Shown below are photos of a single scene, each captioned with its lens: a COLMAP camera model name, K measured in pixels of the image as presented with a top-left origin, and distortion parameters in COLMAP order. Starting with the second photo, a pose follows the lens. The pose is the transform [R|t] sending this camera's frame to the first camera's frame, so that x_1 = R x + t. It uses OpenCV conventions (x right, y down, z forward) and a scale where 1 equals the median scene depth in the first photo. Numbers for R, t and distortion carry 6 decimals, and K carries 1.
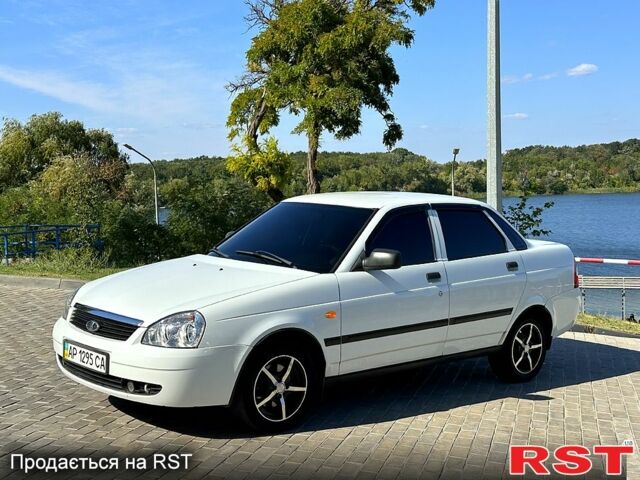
lens RADIAL K [[980.6, 0, 320.0], [0, 980.6, 240.0], [0, 0, 1]] dist [0.140927, -0.050992]
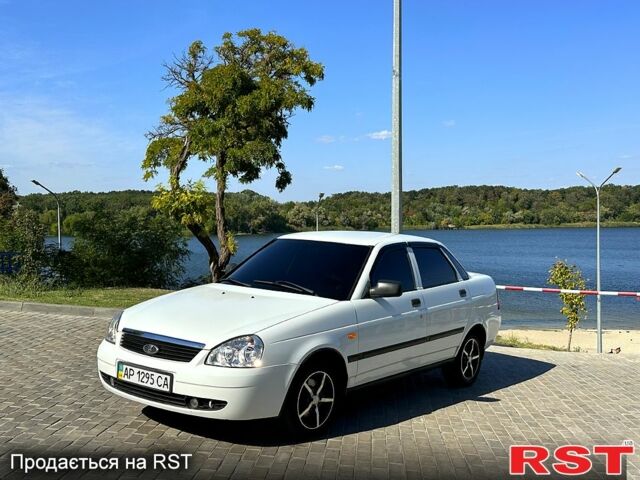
lens RADIAL K [[791.7, 0, 340.9], [0, 791.7, 239.1], [0, 0, 1]] dist [0.205367, -0.452049]
pose [[0.975187, 0.015317, 0.220850, -0.175656], [-0.008521, 0.999461, -0.031690, -0.008287], [-0.221217, 0.029022, 0.974793, 0.050543]]
